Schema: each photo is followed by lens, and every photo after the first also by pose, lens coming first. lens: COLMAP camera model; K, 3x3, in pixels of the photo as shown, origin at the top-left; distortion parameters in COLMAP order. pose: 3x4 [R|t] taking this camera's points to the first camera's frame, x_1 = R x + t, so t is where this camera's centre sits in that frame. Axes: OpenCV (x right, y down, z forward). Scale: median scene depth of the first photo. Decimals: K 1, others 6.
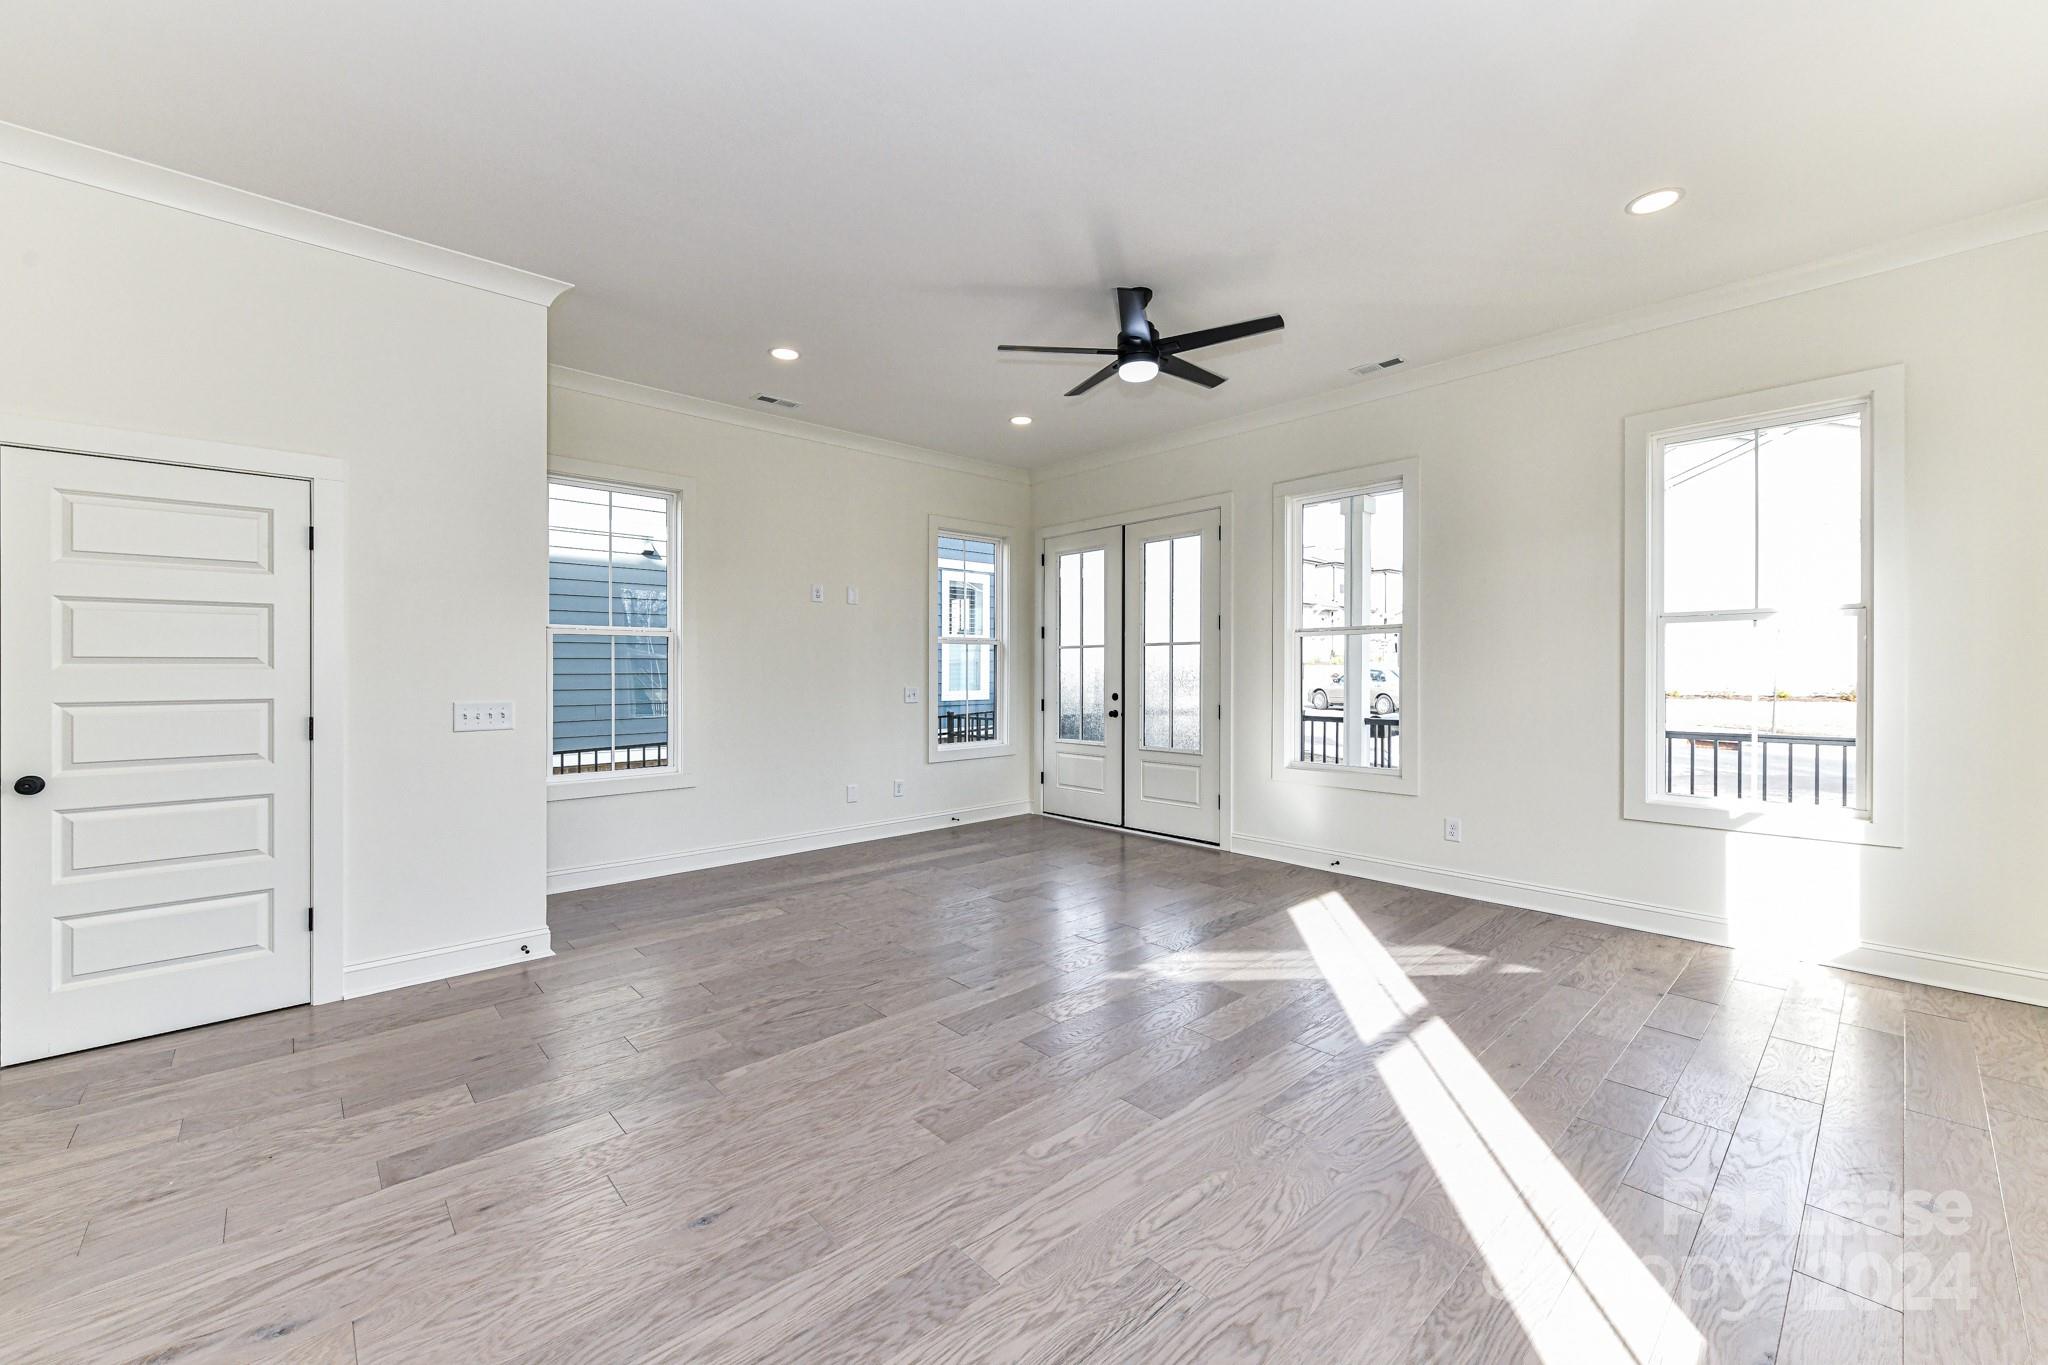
lens RADIAL K [[809.7, 0, 1028.3], [0, 809.7, 678.4], [0, 0, 1]] dist [0.006414, -0.002565]
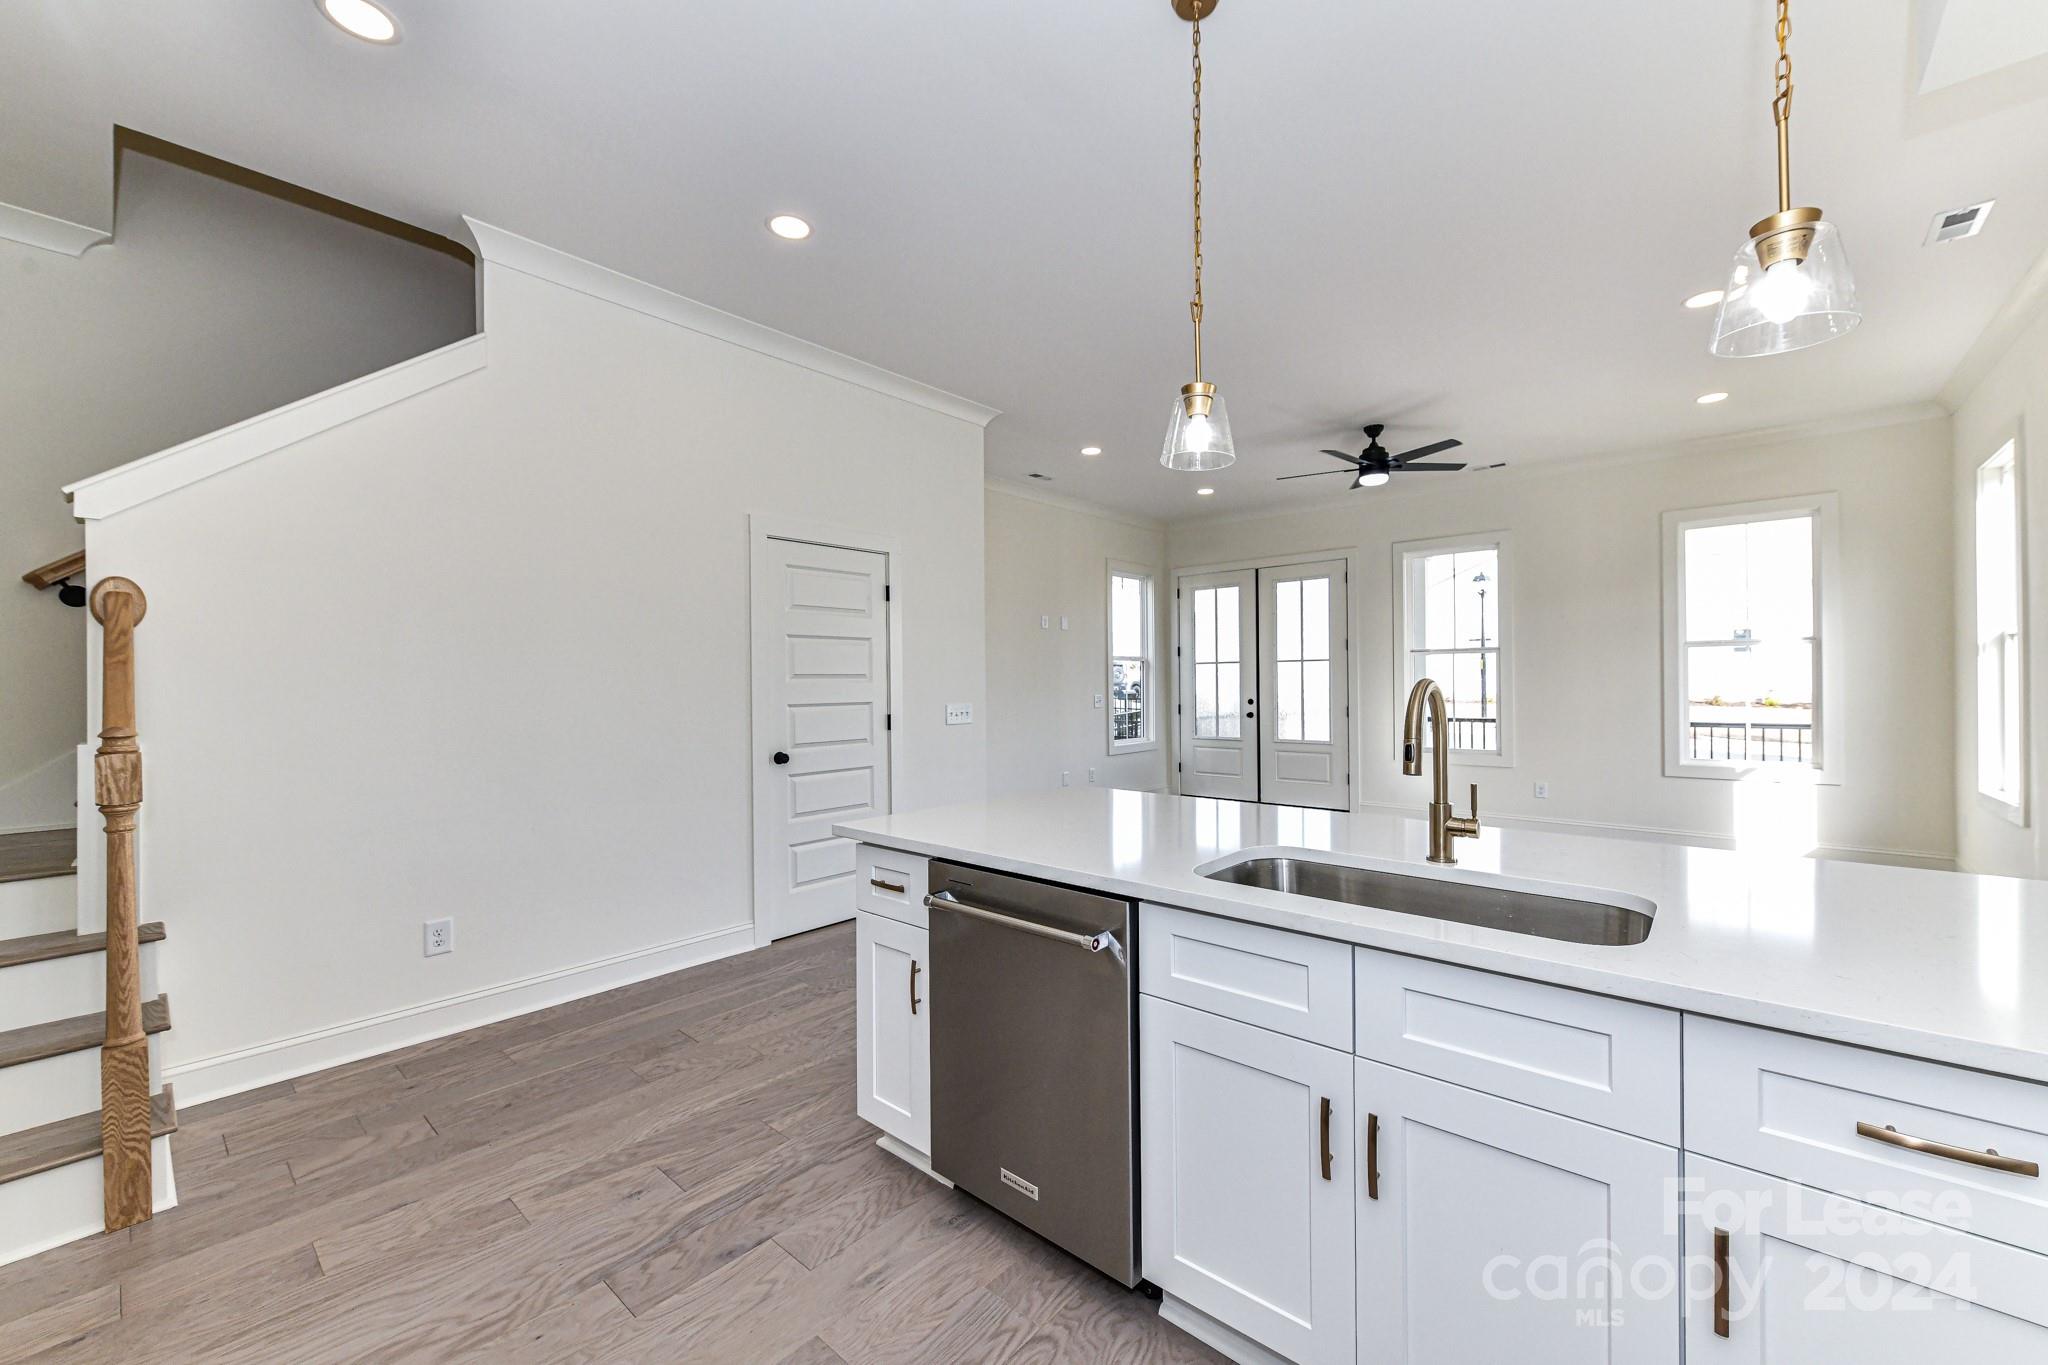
lens RADIAL K [[809.7, 0, 1031.3], [0, 809.7, 686.2], [0, 0, 1]] dist [0.006414, -0.002565]
pose [[0.993789, -0.006341, 0.111097, -0.566355], [0.007099, 0.999954, -0.006432, 0.005303], [-0.111051, 0.007181, 0.993789, -0.350125]]
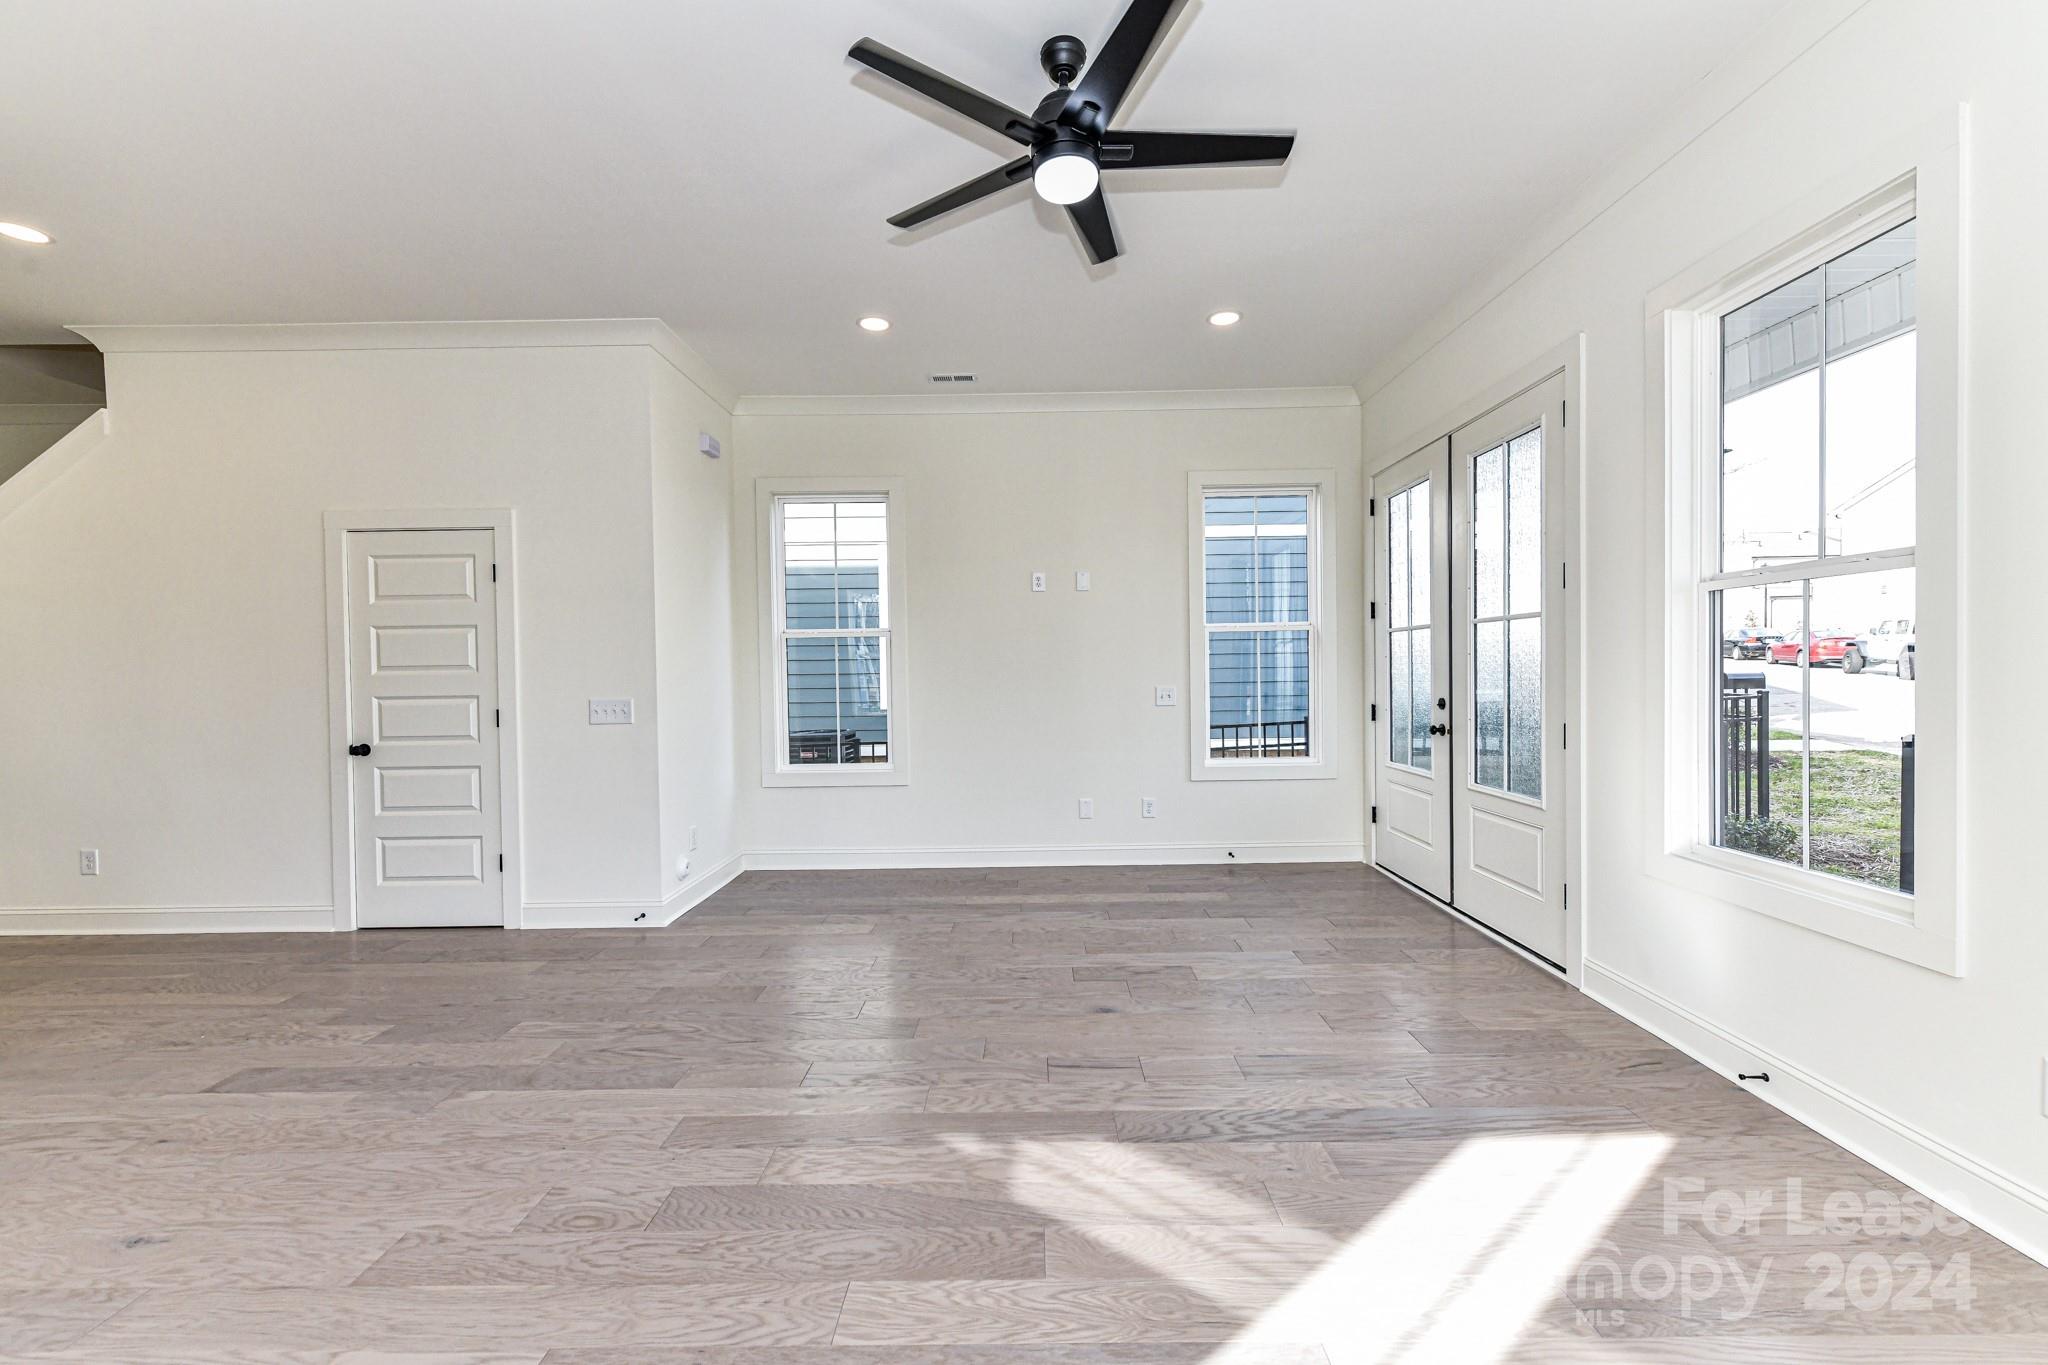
lens RADIAL K [[809.7, 0, 1031.8], [0, 809.7, 676.2], [0, 0, 1]] dist [0.006414, -0.002565]
pose [[0.732088, -0.000517, -0.681210, 0.463297], [0.004832, 0.999978, 0.004434, -0.006104], [0.681193, -0.006537, 0.732074, 0.446727]]
